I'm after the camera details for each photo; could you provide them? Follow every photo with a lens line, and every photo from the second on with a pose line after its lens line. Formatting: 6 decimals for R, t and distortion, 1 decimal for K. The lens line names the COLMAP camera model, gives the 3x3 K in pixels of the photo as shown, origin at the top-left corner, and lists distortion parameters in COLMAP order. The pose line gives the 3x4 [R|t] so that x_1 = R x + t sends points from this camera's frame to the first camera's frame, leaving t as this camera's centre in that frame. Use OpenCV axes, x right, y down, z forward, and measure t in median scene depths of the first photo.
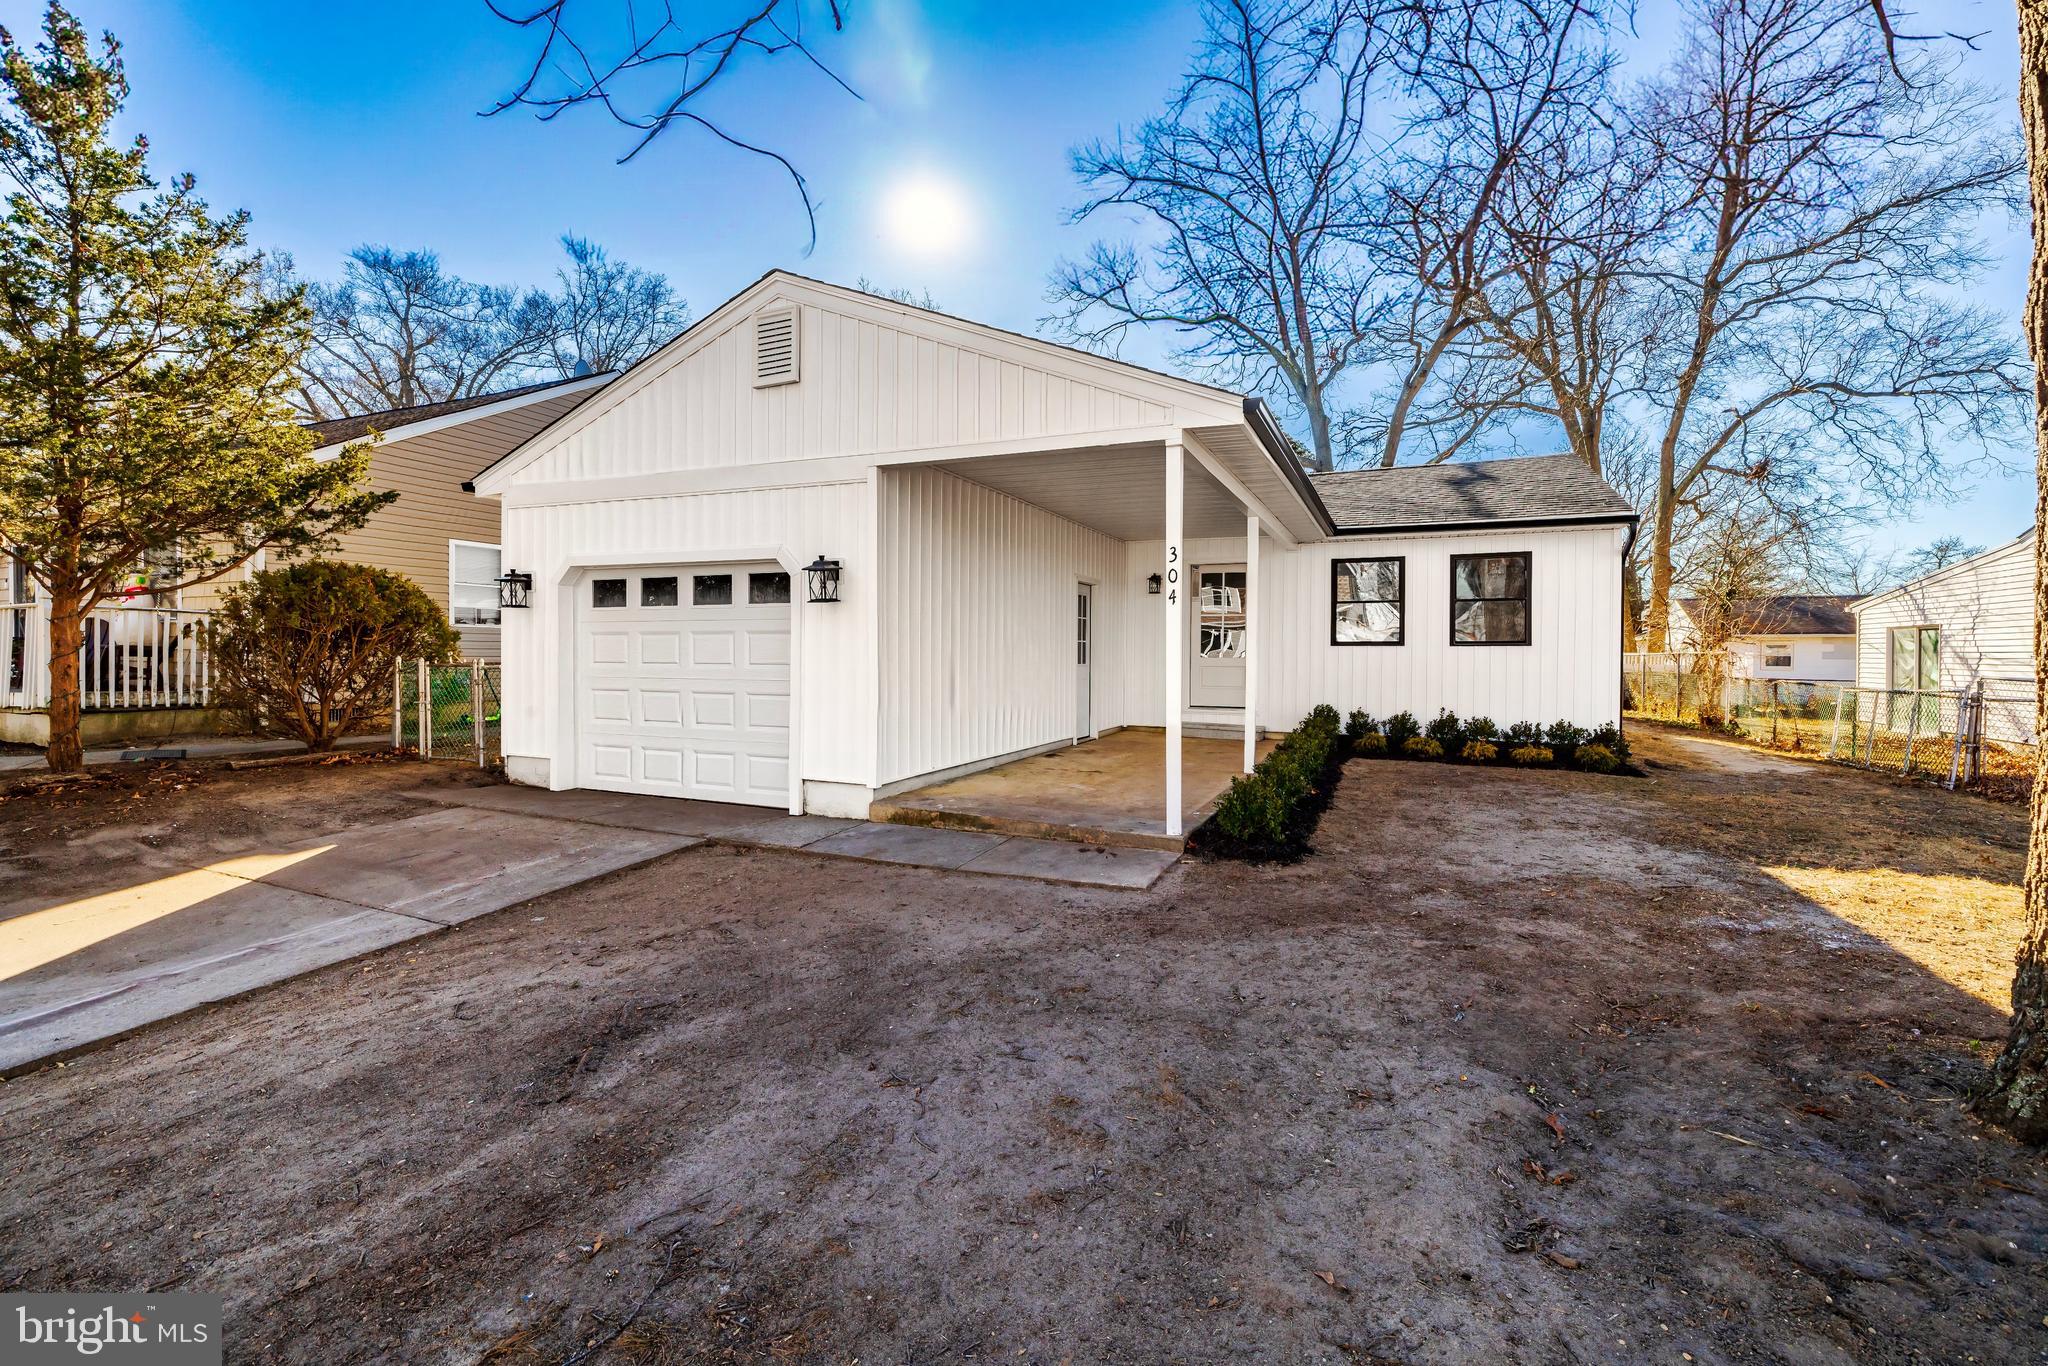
lens RADIAL K [[879.0, 0, 1015.4], [0, 879.0, 669.9], [0, 0, 1]] dist [0.001345, 0.000451]
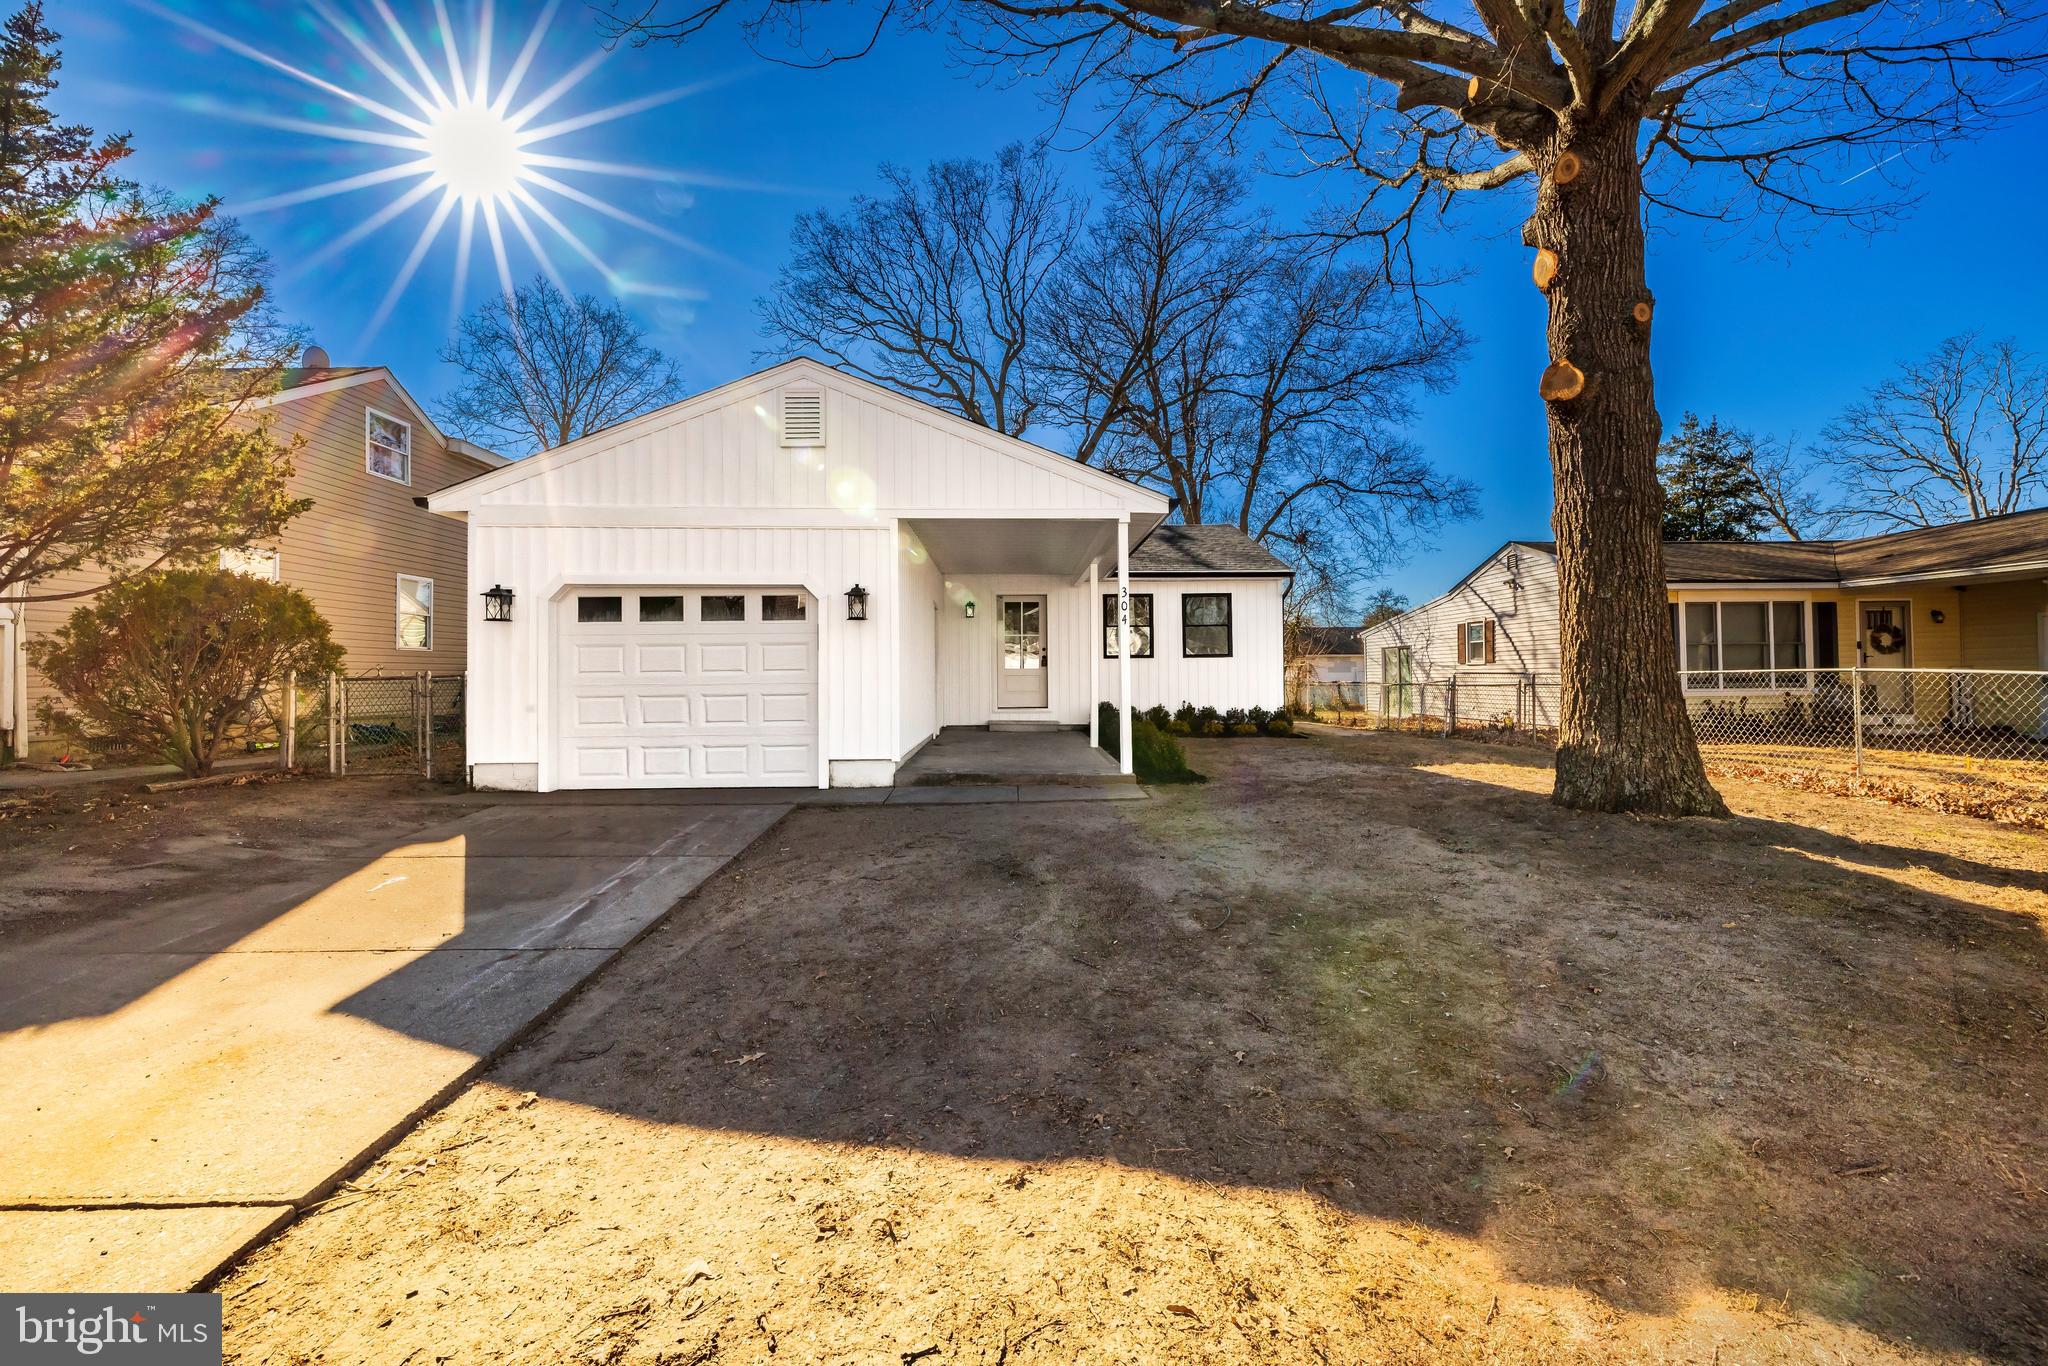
lens RADIAL K [[879.0, 0, 1030.9], [0, 879.0, 679.6], [0, 0, 1]] dist [0.001345, 0.000451]
pose [[0.900739, -0.014875, 0.434107, -0.363789], [0.022659, 0.999662, -0.012762, 0.021624], [-0.433770, 0.021332, 0.900771, -0.182093]]
